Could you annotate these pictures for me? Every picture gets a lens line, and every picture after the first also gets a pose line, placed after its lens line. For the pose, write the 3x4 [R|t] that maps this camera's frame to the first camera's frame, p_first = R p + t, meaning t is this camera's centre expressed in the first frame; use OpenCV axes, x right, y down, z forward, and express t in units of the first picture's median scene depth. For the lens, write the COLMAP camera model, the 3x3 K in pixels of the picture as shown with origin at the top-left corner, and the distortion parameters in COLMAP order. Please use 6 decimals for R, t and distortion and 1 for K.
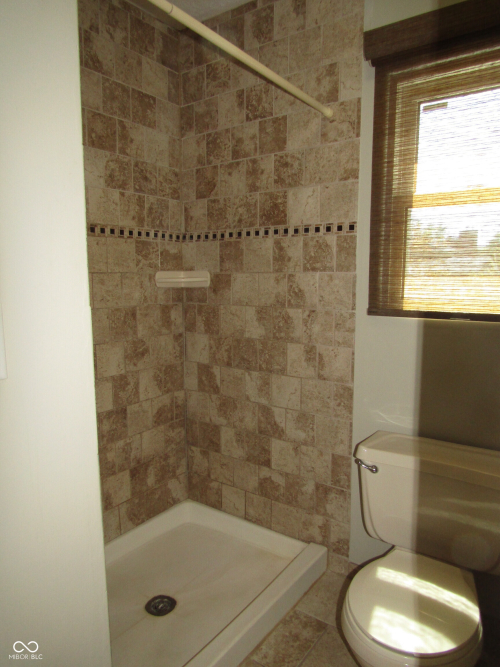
lens RADIAL K [[473.6, 0, 249.5], [0, 473.6, 334.6], [0, 0, 1]] dist [-0.011102, -0.000257]
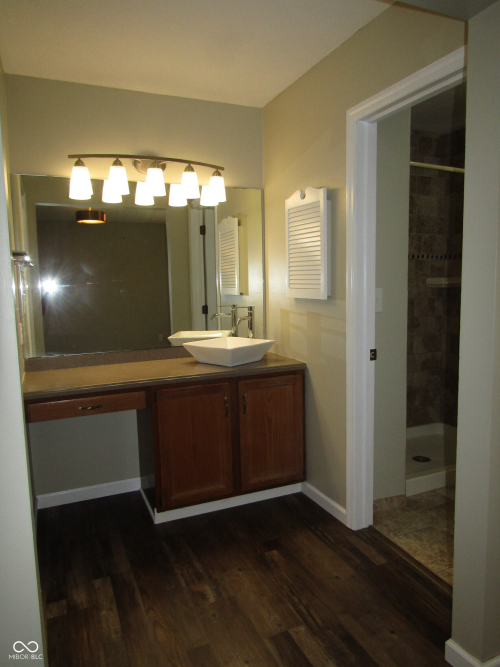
lens RADIAL K [[473.6, 0, 246.8], [0, 473.6, 334.0], [0, 0, 1]] dist [-0.011102, -0.000257]
pose [[0.858781, 0.040712, -0.510722, 0.122149], [-0.050780, 0.998693, -0.005776, 0.109778], [0.509819, 0.030895, 0.859727, -0.778092]]
